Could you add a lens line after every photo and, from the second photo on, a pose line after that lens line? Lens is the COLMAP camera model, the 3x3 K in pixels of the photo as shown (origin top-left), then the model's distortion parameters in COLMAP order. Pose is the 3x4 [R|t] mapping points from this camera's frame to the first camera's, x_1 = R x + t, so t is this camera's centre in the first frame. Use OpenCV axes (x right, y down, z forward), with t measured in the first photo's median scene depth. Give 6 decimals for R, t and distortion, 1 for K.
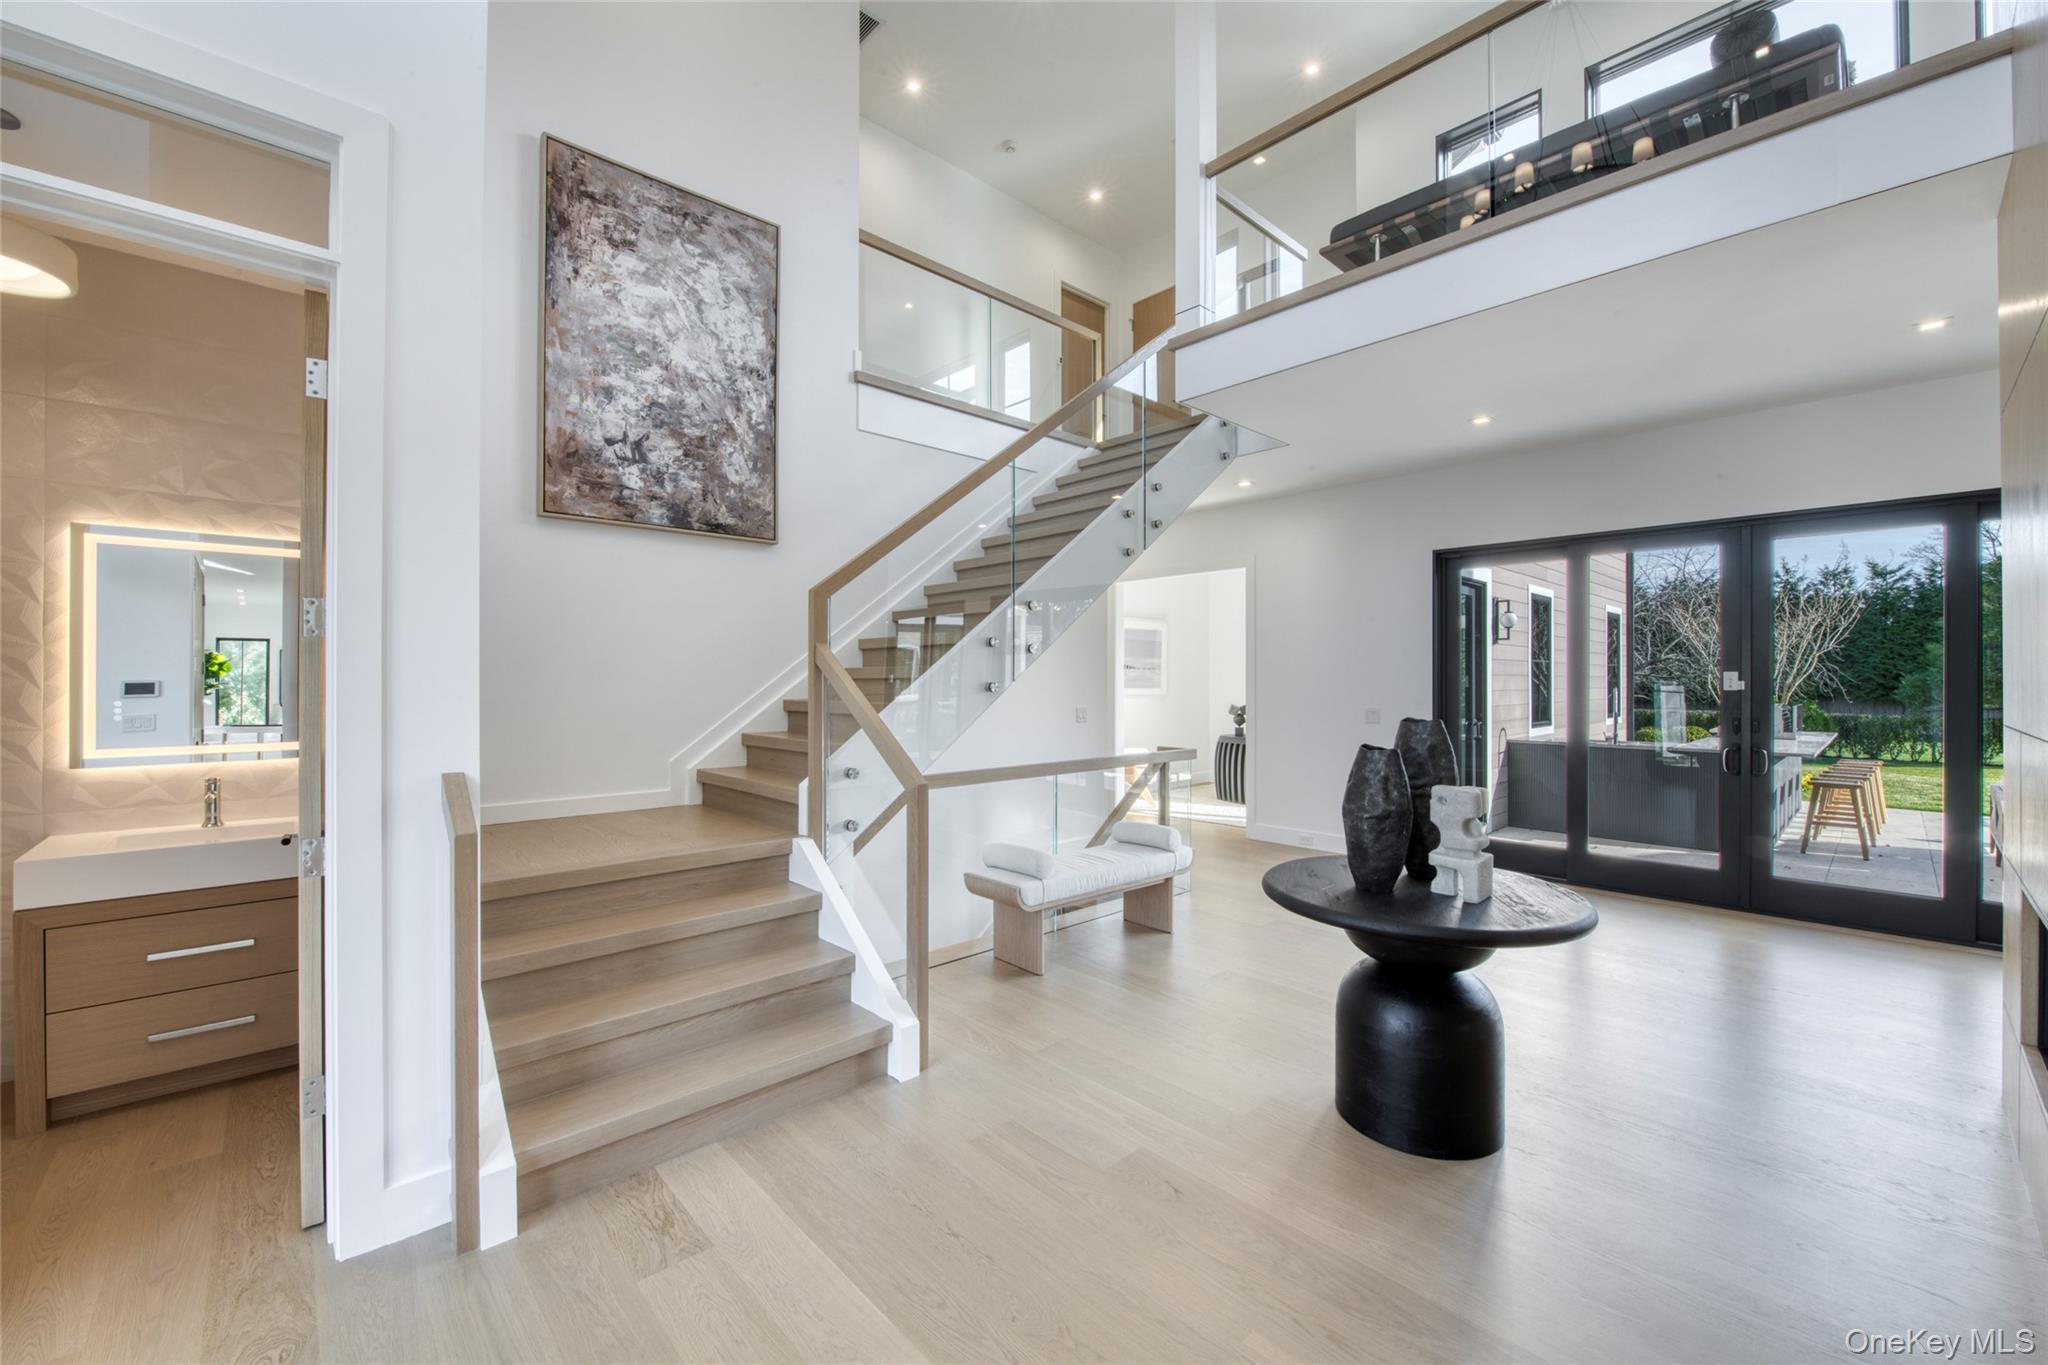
lens RADIAL K [[811.7, 0, 1020.8], [0, 811.7, 675.2], [0, 0, 1]] dist [-0.013726, -0.000268]
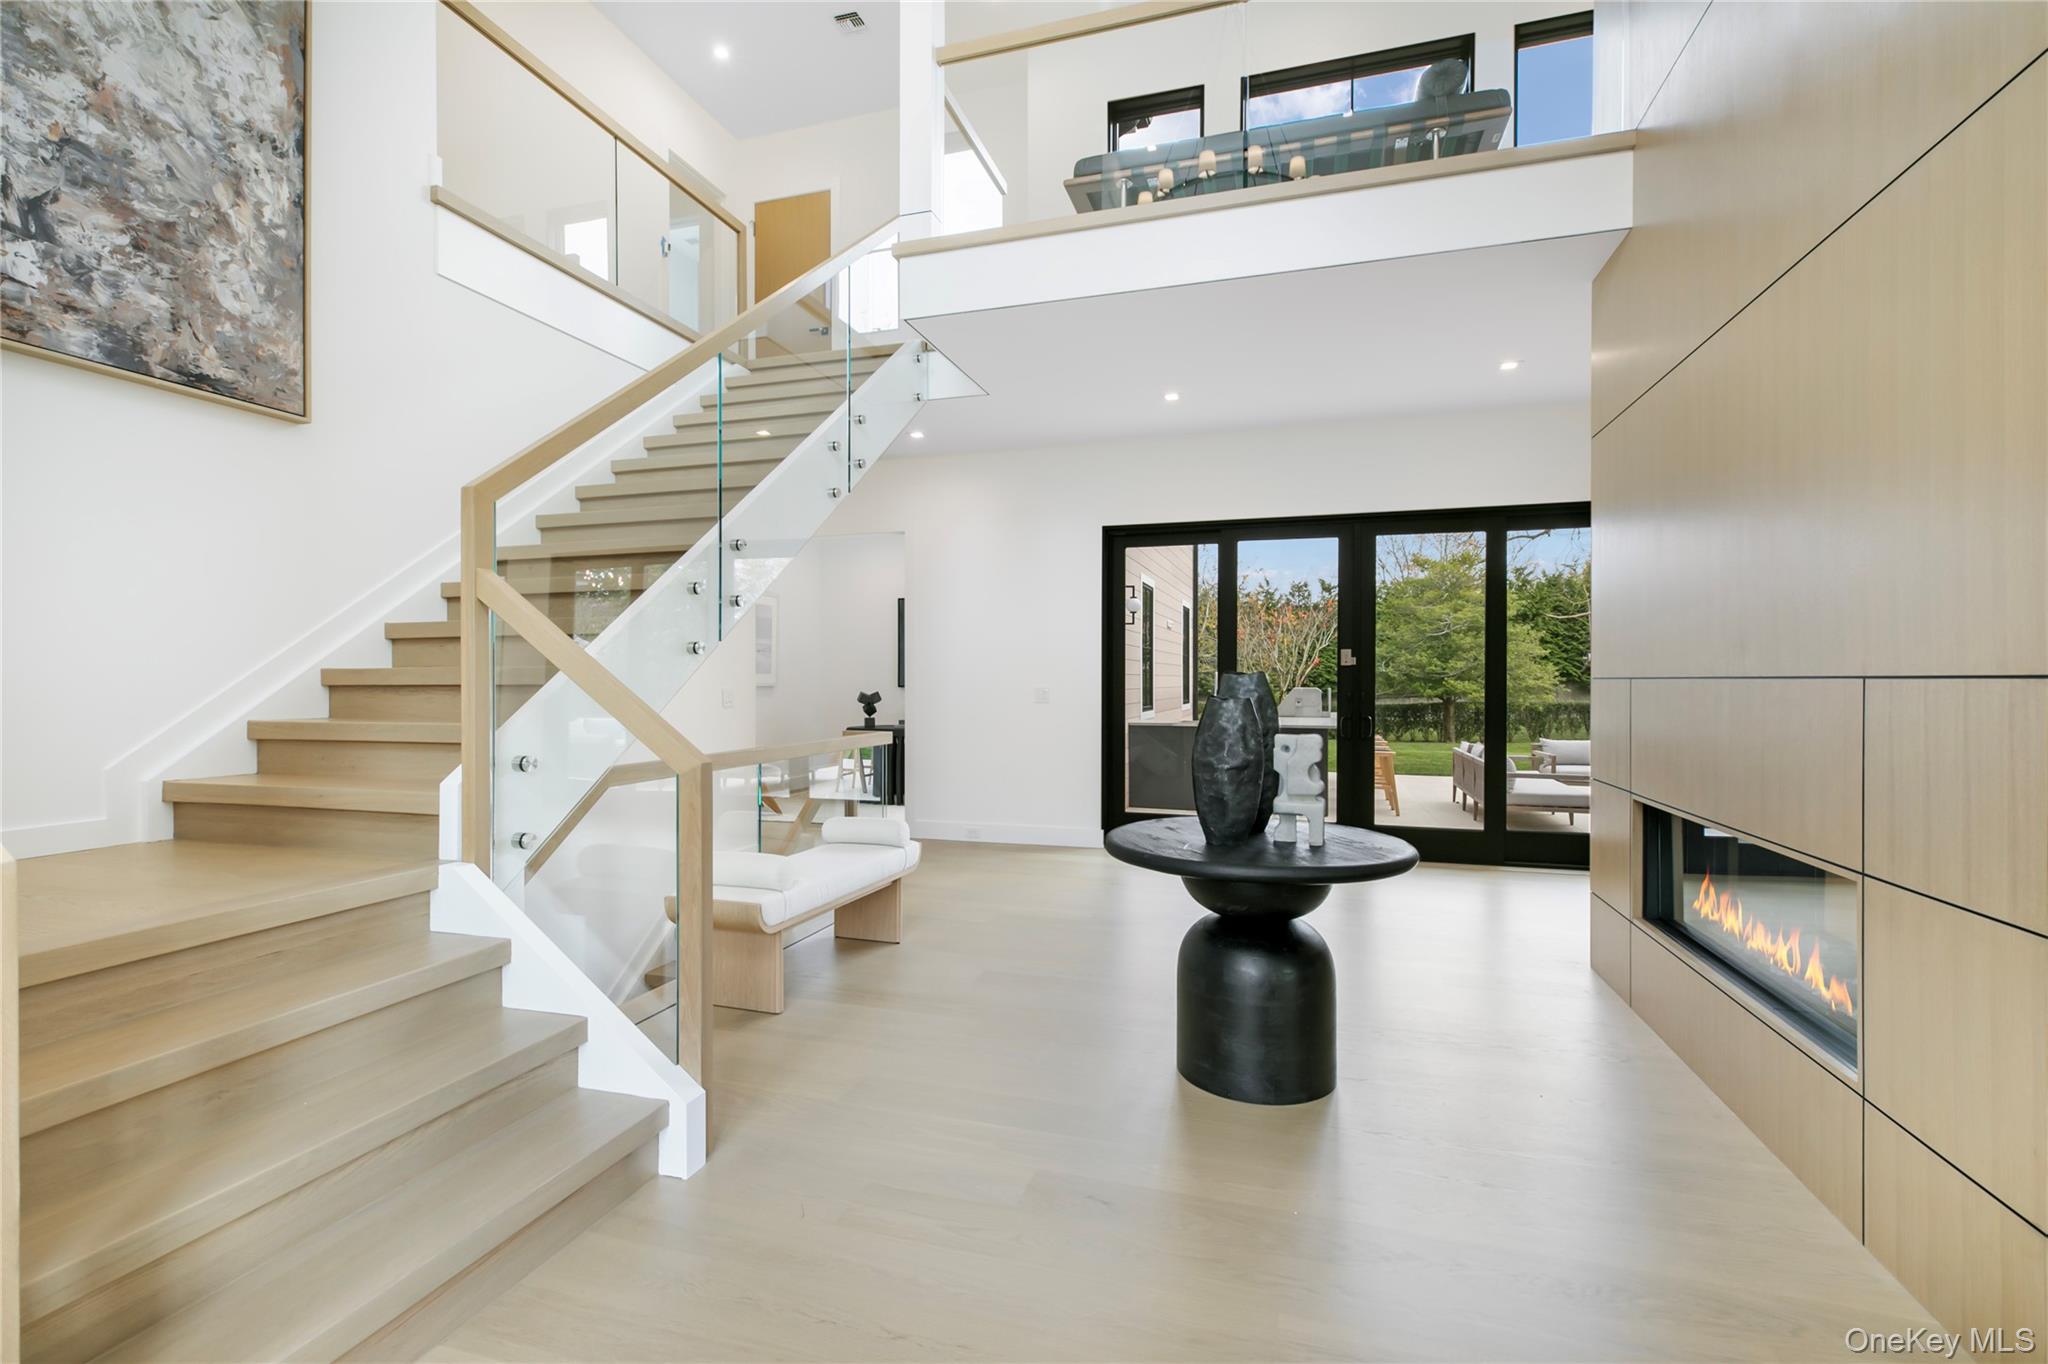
lens RADIAL K [[927.2, 0, 1024.0], [0, 927.2, 682.0], [0, 0, 1]] dist [0.000079, -0.000453]
pose [[0.867021, -0.001815, 0.498268, -0.191358], [-0.002624, 0.999963, 0.008209, 0.036567], [-0.498265, -0.008424, 0.866984, 0.093492]]
